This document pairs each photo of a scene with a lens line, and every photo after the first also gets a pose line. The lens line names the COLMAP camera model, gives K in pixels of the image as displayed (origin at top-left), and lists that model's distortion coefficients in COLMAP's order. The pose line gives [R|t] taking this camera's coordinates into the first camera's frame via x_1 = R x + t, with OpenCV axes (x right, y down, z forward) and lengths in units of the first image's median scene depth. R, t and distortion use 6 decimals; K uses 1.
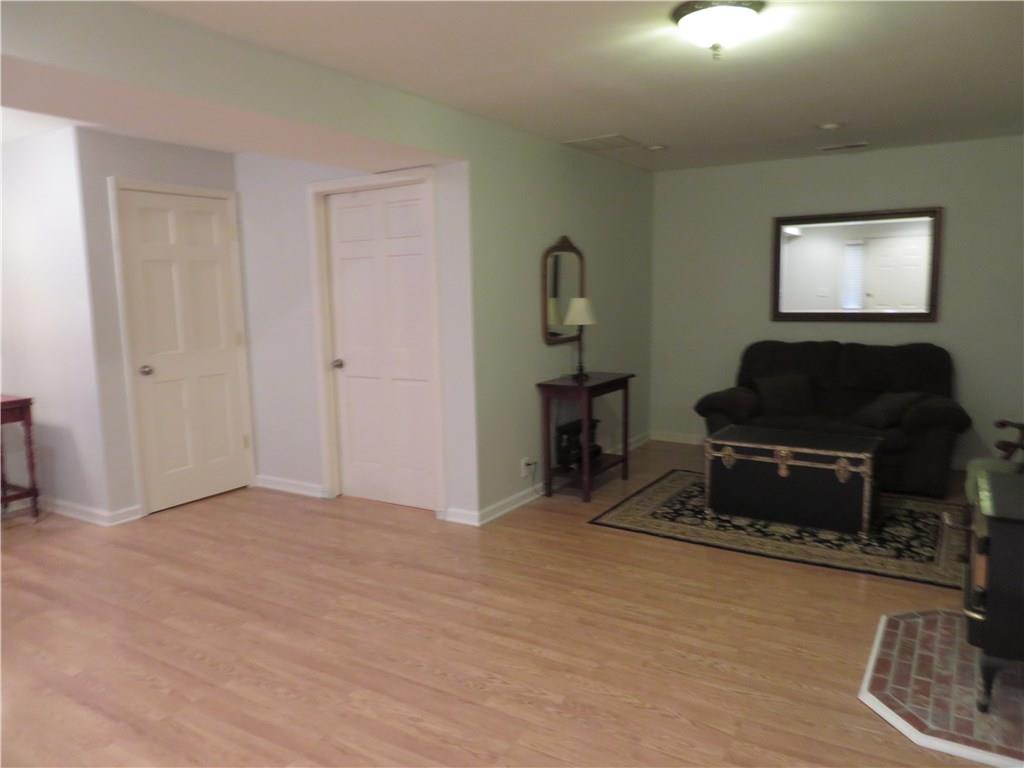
lens RADIAL K [[730.8, 0, 512.1], [0, 730.8, 378.3], [0, 0, 1]] dist [-0.012302, 0.006904]
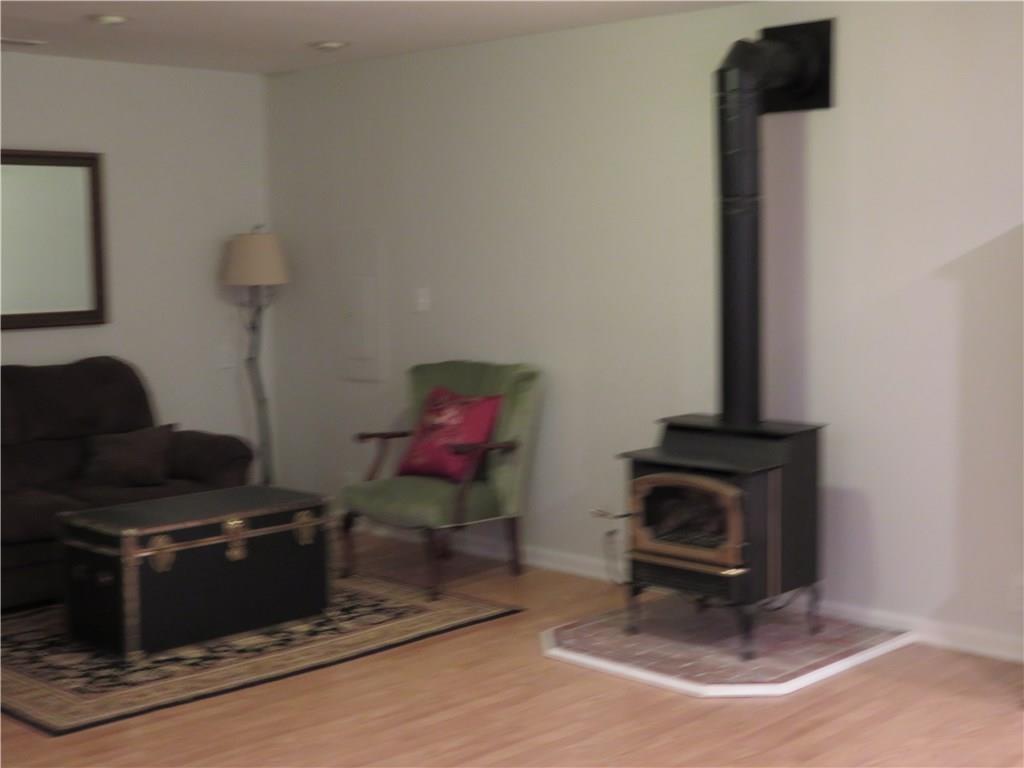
lens RADIAL K [[1409.1, 0, 511.9], [0, 1409.1, 387.5], [0, 0, 1]] dist [-0.082356, 0.000000]
pose [[0.217942, -0.082722, 0.972450, -0.746026], [0.139960, 0.988752, 0.052741, -0.045727], [-0.965874, 0.124609, 0.227068, 0.455520]]
